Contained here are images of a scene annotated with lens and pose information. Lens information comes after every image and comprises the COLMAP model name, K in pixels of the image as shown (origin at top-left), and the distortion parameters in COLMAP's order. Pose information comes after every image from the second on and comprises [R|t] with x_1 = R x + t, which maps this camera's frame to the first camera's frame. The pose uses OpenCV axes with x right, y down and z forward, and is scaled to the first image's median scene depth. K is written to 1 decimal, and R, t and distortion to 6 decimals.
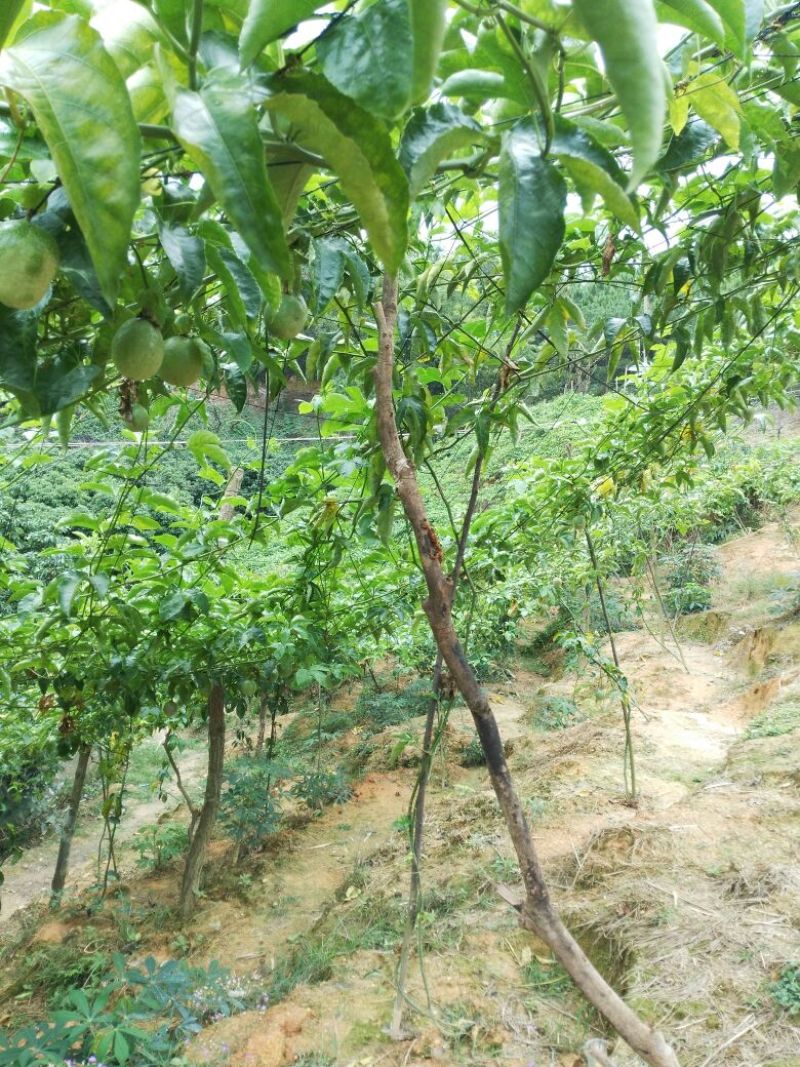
lens RADIAL K [[908.5, 0, 415.1], [0, 908.5, 547.4], [0, 0, 1]] dist [0.080031, -0.154746]
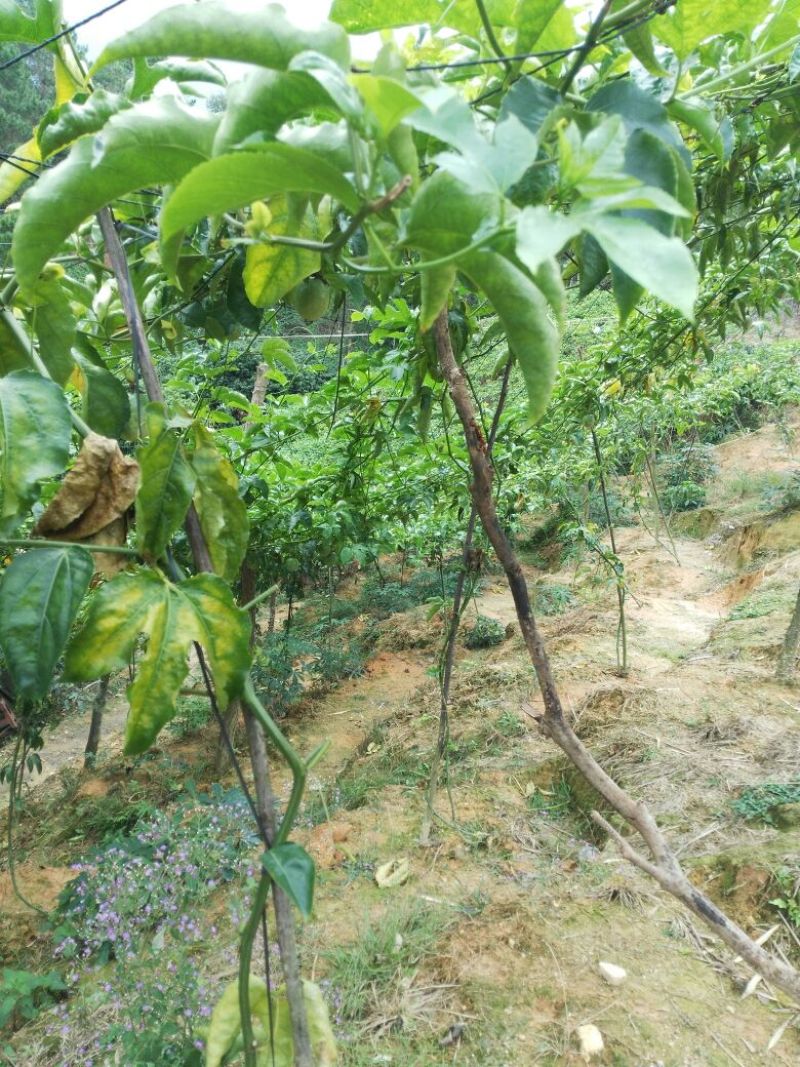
lens RADIAL K [[908.5, 0, 413.3], [0, 908.5, 560.5], [0, 0, 1]] dist [0.080031, -0.154746]
pose [[0.999907, 0.013205, 0.003491, -0.037934], [-0.013541, 0.991823, 0.126898, 0.003006], [-0.001787, -0.126933, 0.991910, -0.135681]]
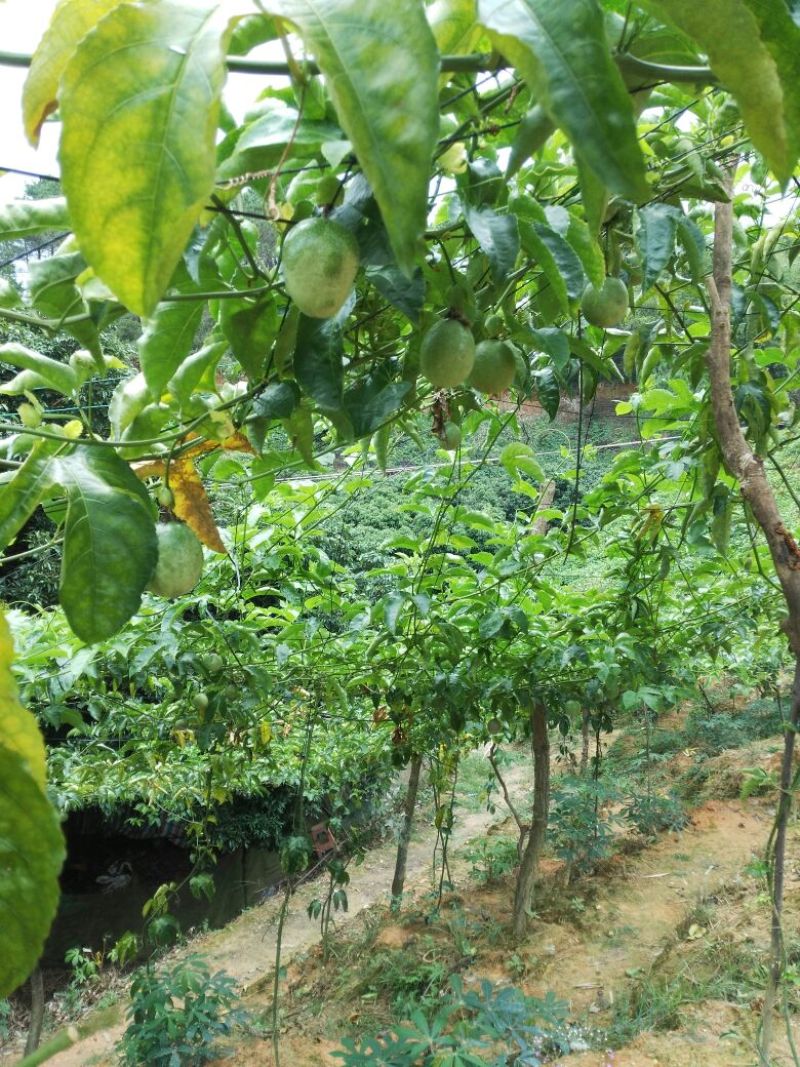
lens RADIAL K [[908.5, 0, 380.7], [0, 908.5, 545.0], [0, 0, 1]] dist [0.080031, -0.154746]
pose [[0.929043, -0.044658, -0.367267, -0.010874], [0.038614, 0.998971, -0.023792, -0.002167], [0.367951, 0.007923, 0.929811, 0.036772]]
